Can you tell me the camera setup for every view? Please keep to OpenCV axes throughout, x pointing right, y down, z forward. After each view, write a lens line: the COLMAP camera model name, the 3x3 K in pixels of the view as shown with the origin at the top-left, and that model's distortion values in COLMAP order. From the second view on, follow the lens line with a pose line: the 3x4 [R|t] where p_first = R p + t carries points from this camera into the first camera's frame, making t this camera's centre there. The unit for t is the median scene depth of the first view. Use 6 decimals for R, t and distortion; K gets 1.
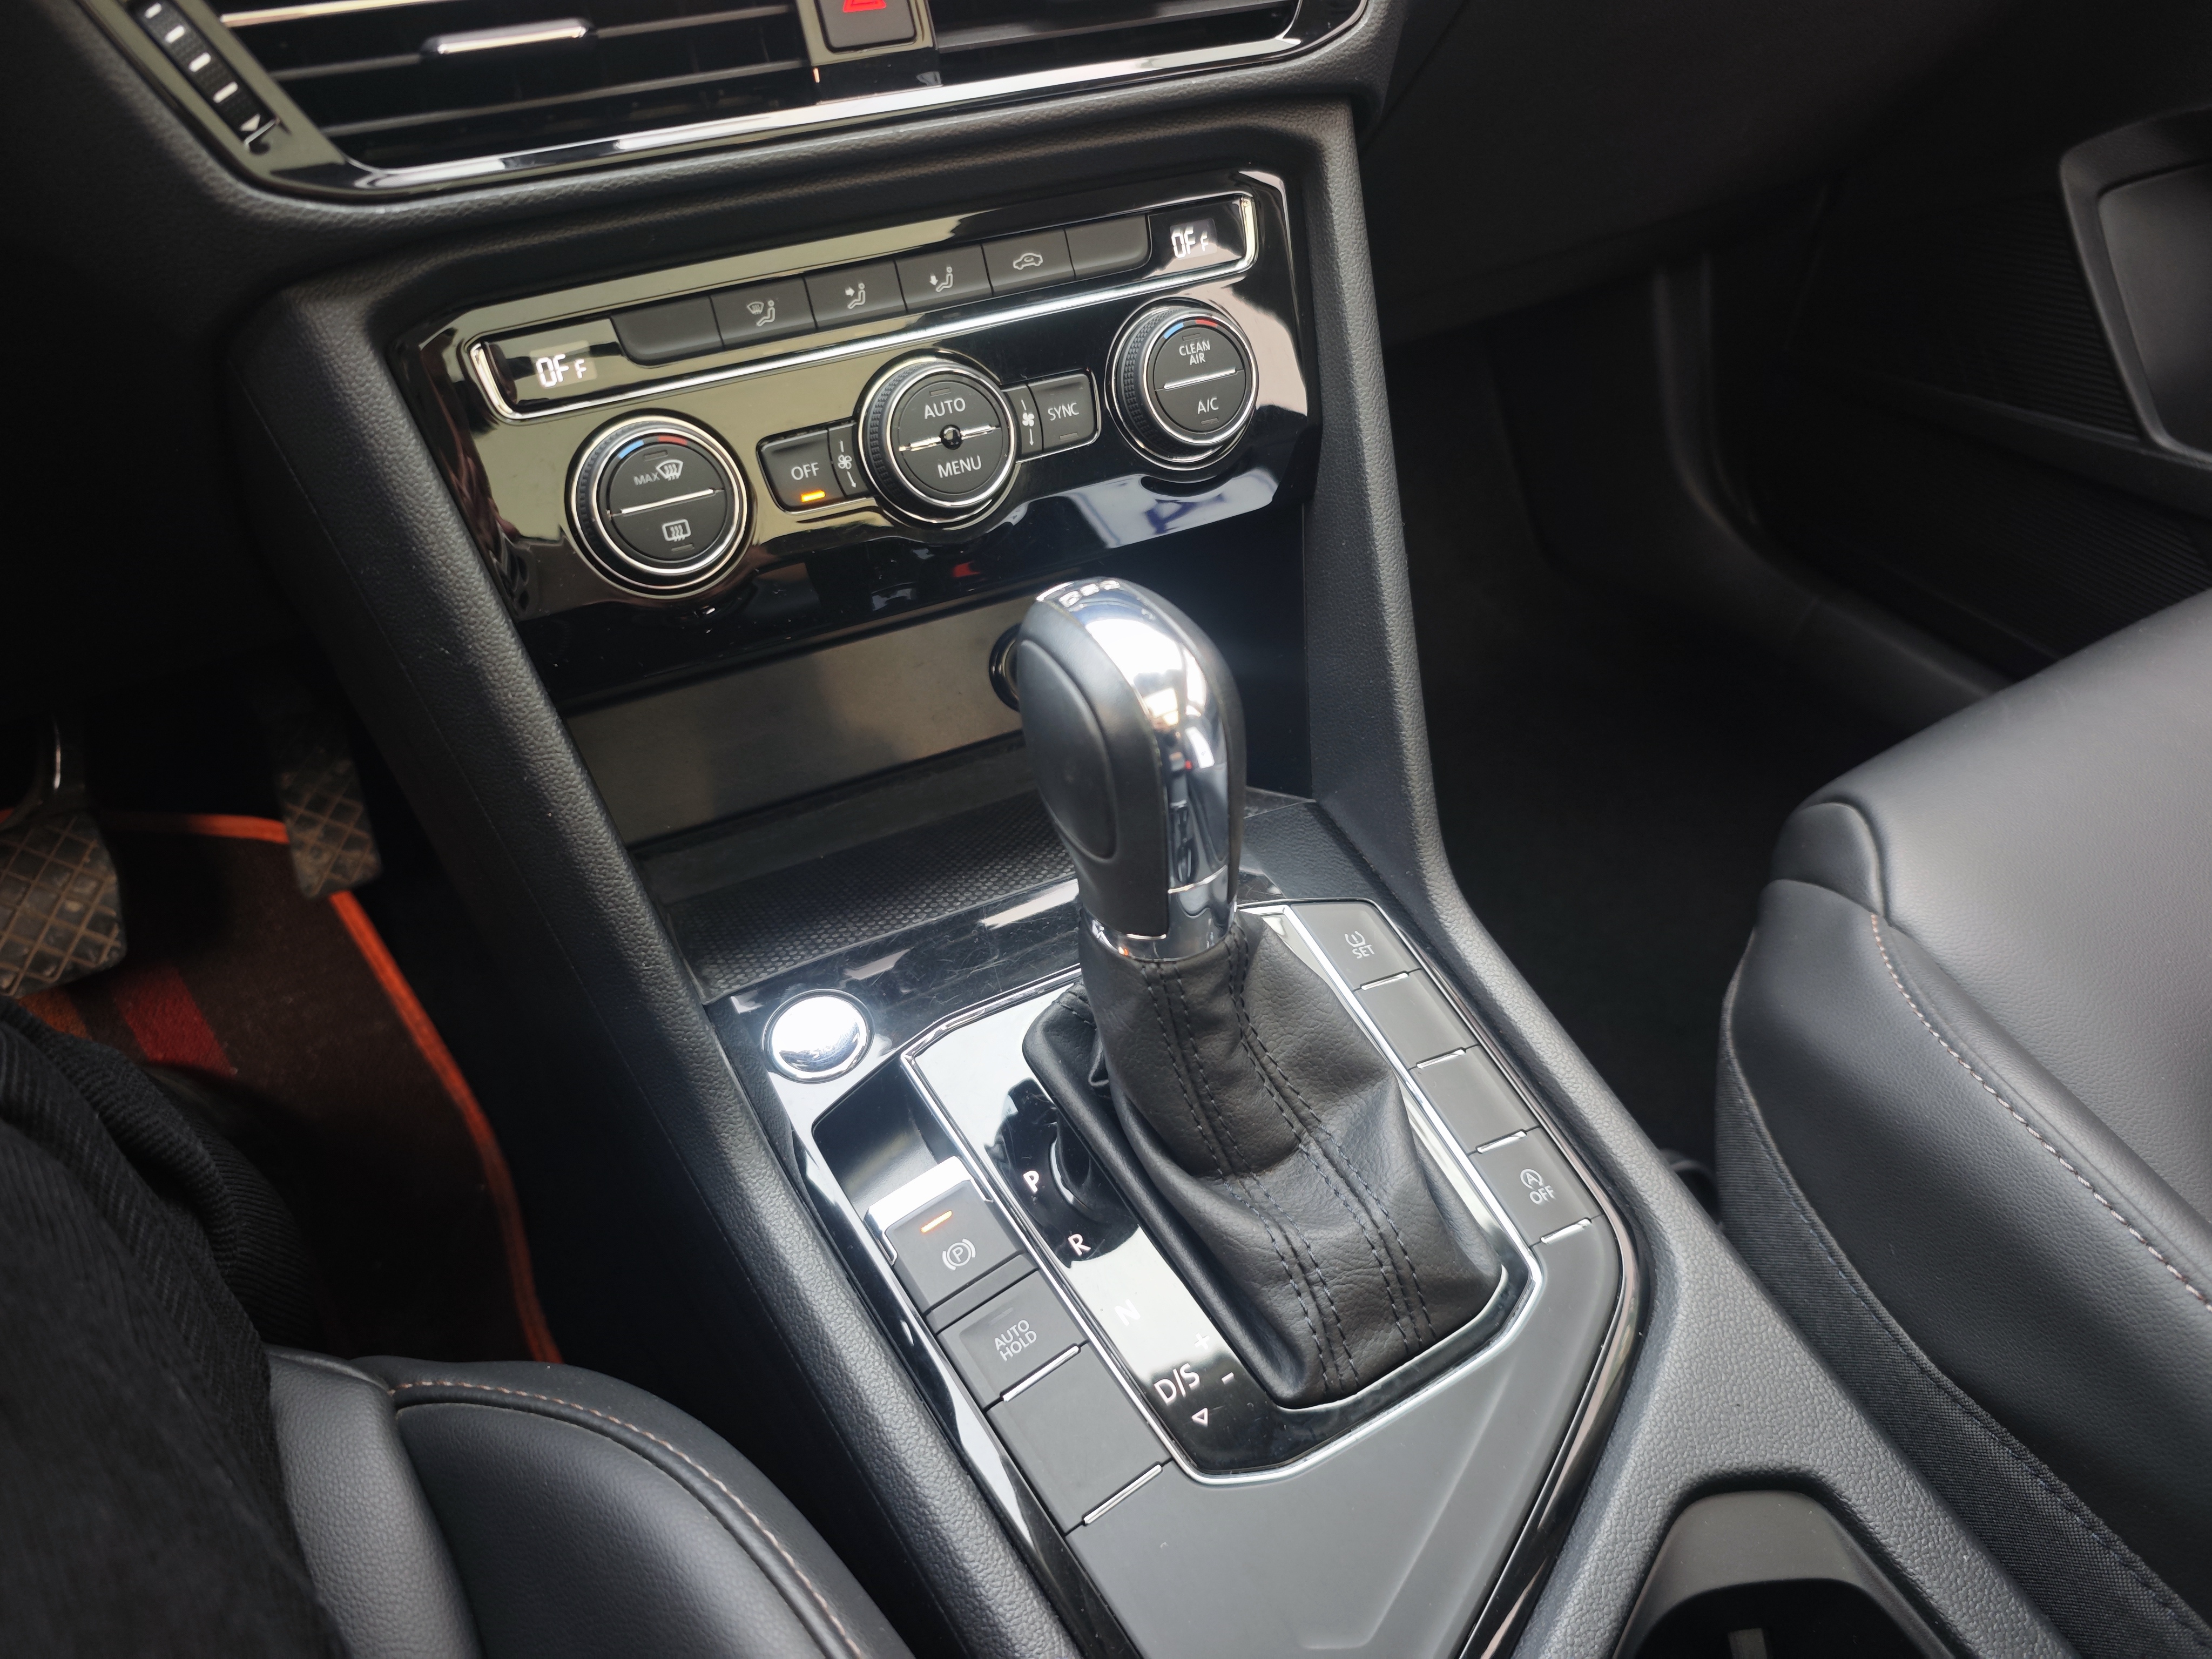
lens RADIAL K [[1583.0, 0, 1103.5], [0, 1583.0, 795.2], [0, 0, 1]] dist [-0.008174, -0.006437]
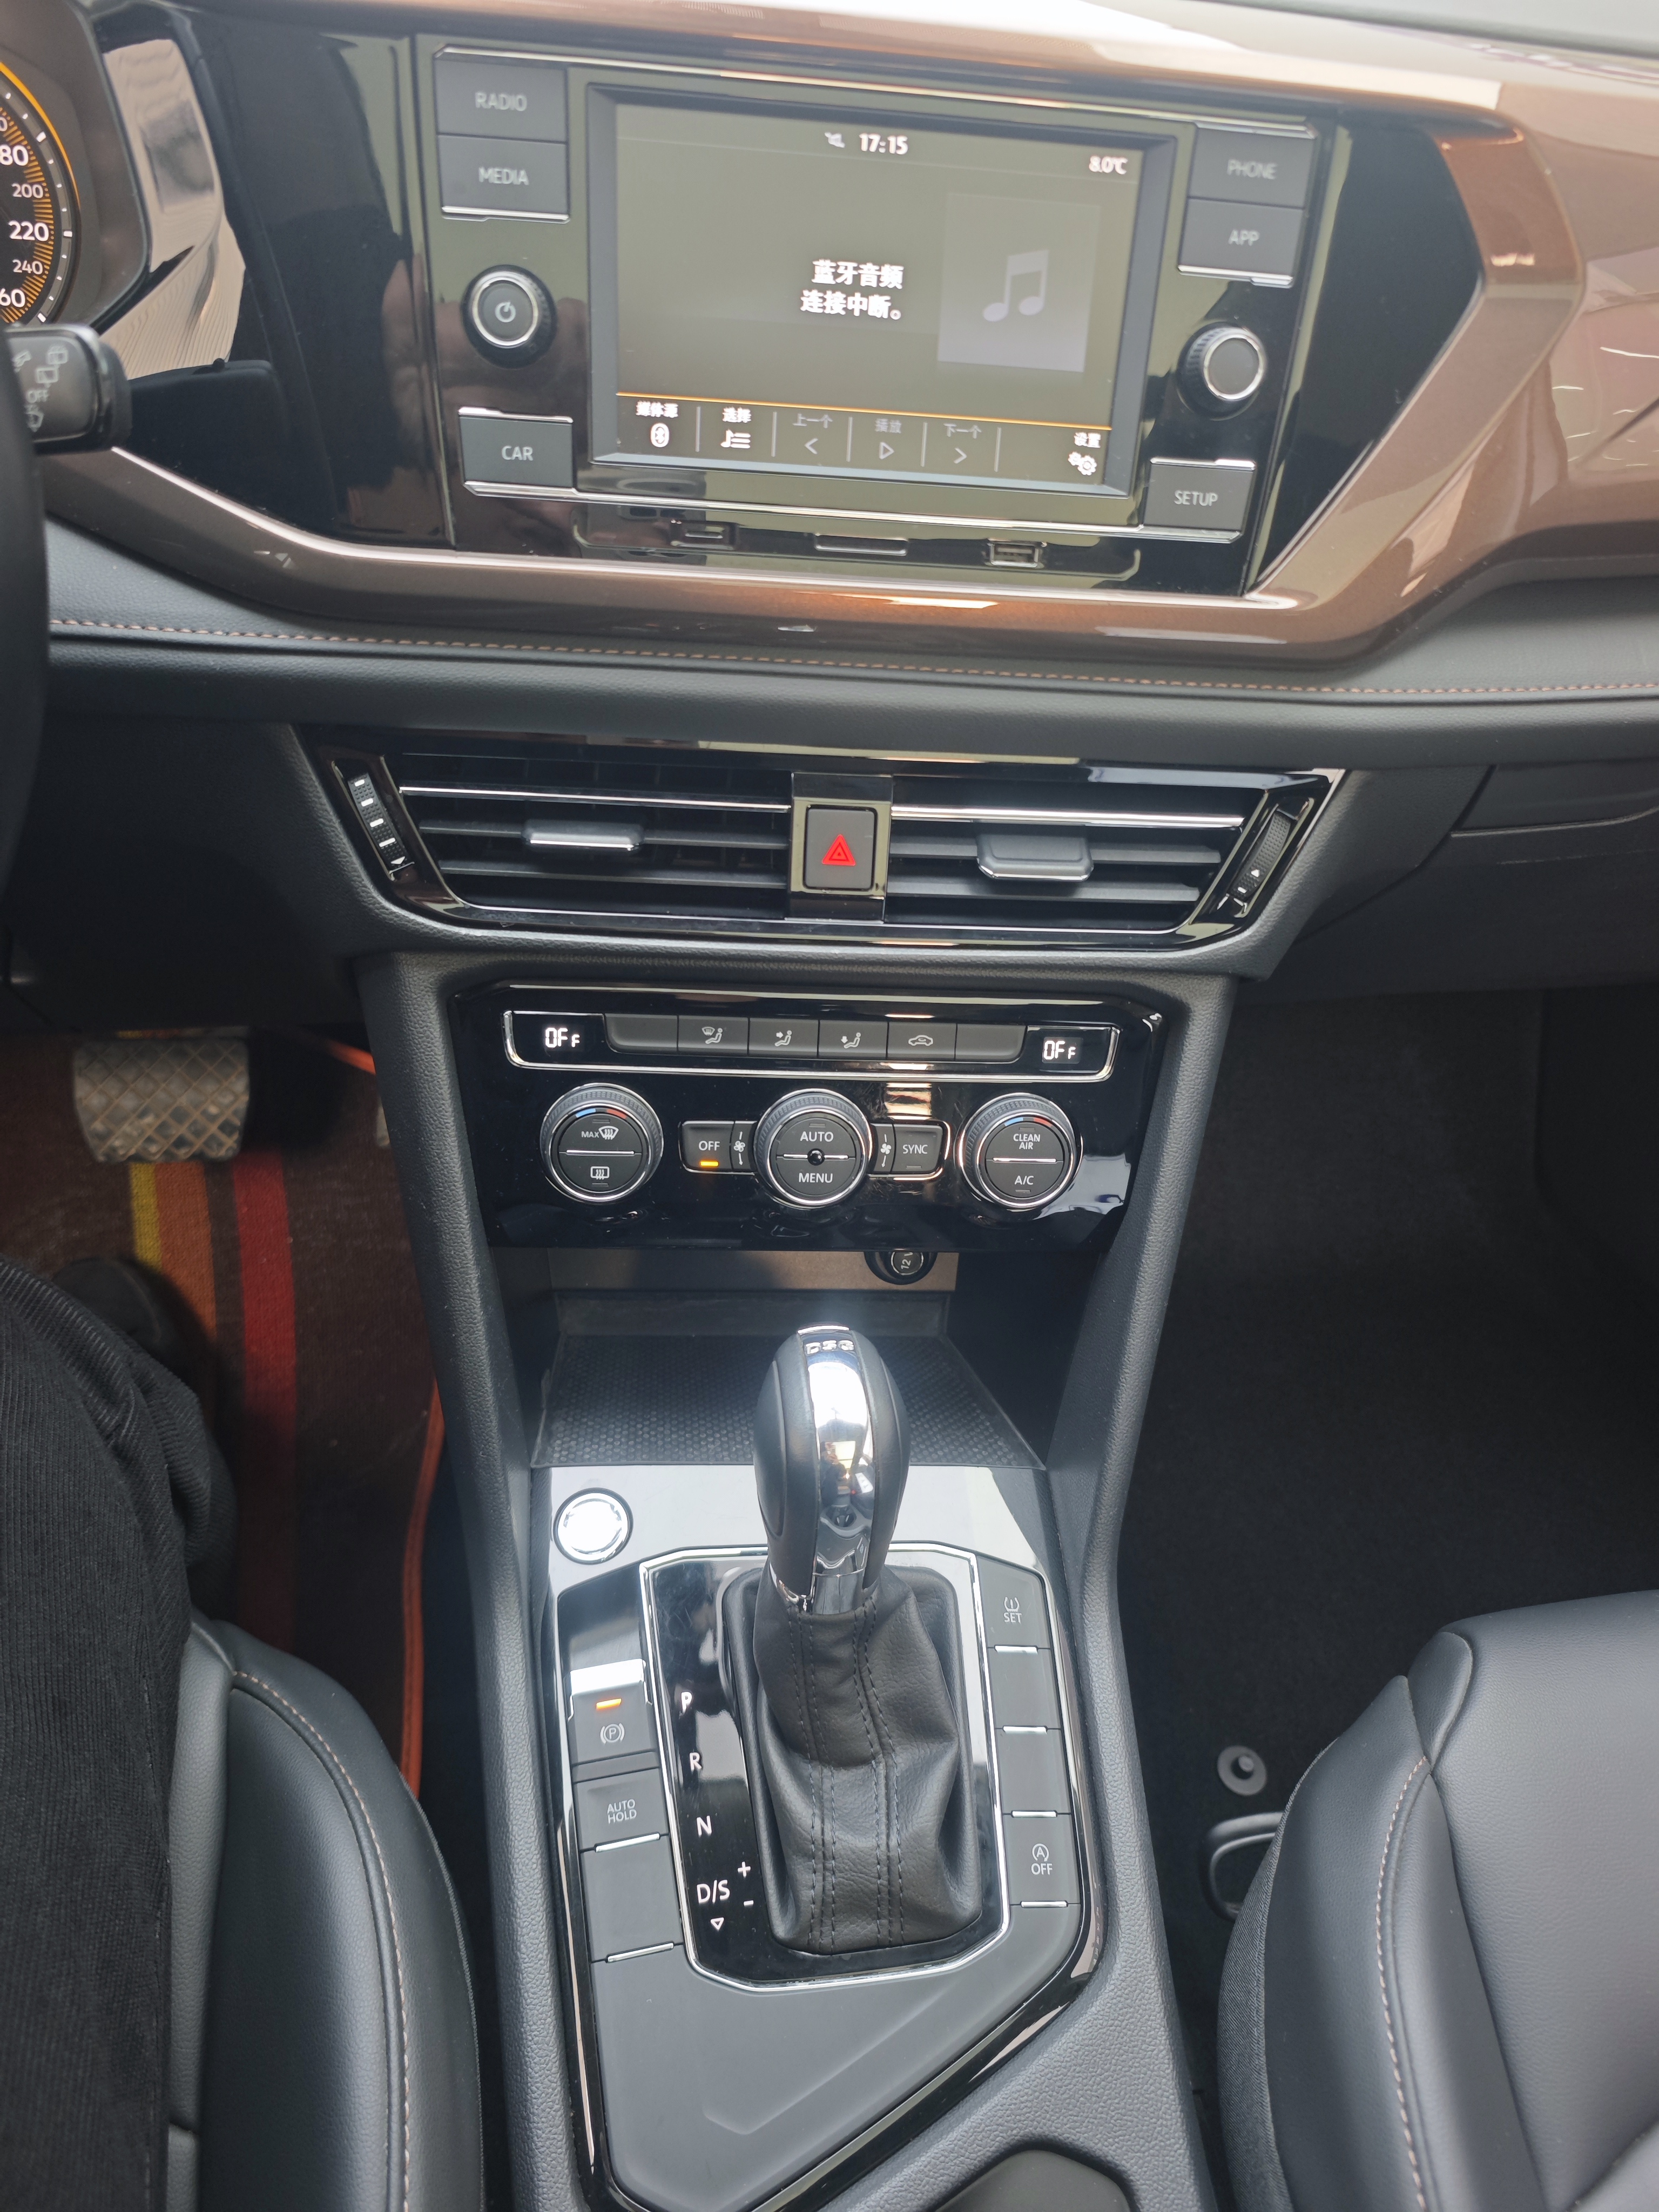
lens RADIAL K [[1548.8, 0, 833.2], [0, 1548.8, 1090.9], [0, 0, 1]] dist [-0.013872, 0.000184]
pose [[0.915670, 0.333811, -0.223869, 0.188720], [-0.323437, 0.942634, 0.082639, -0.391304], [0.238613, -0.003262, 0.971109, -0.261974]]
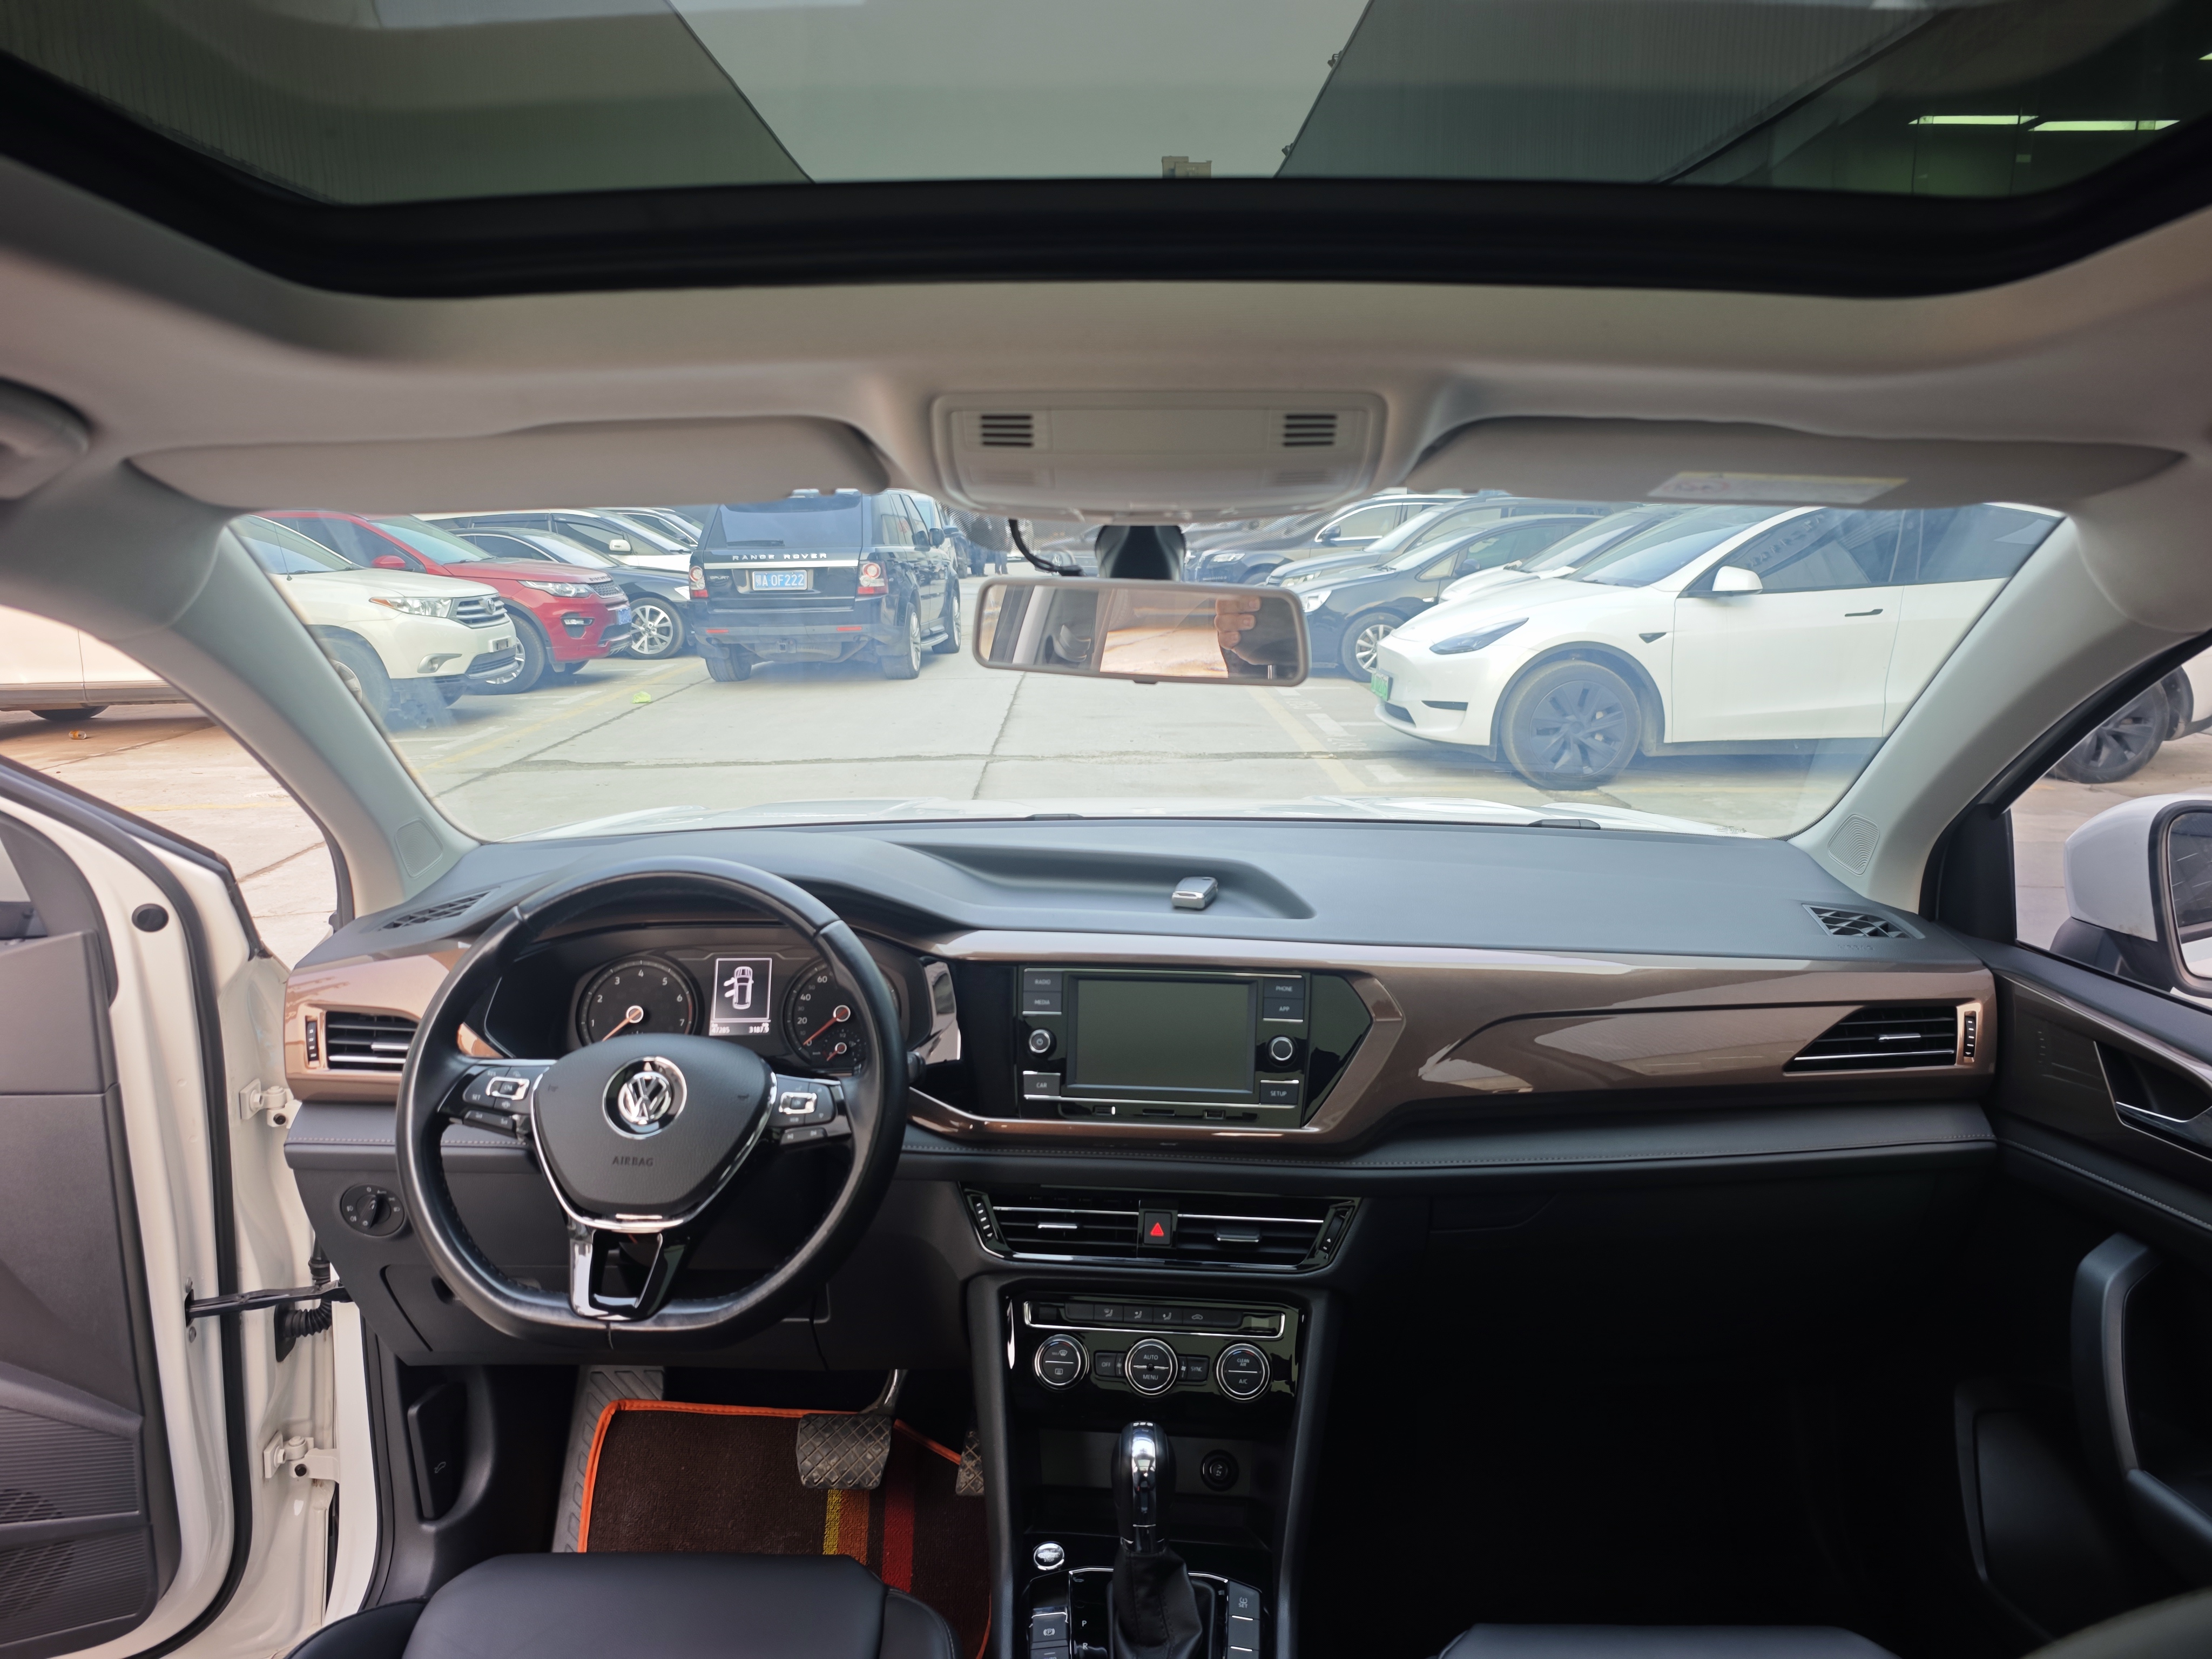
lens RADIAL K [[1523.5, 0, 1106.0], [0, 1523.5, 829.5], [0, 0, 1]] dist [-0.002764, -0.018711]
pose [[0.842008, 0.093194, -0.531354, 1.315512], [-0.346857, 0.847905, -0.400932, 0.106691], [0.413173, 0.521892, 0.746268, -1.810069]]
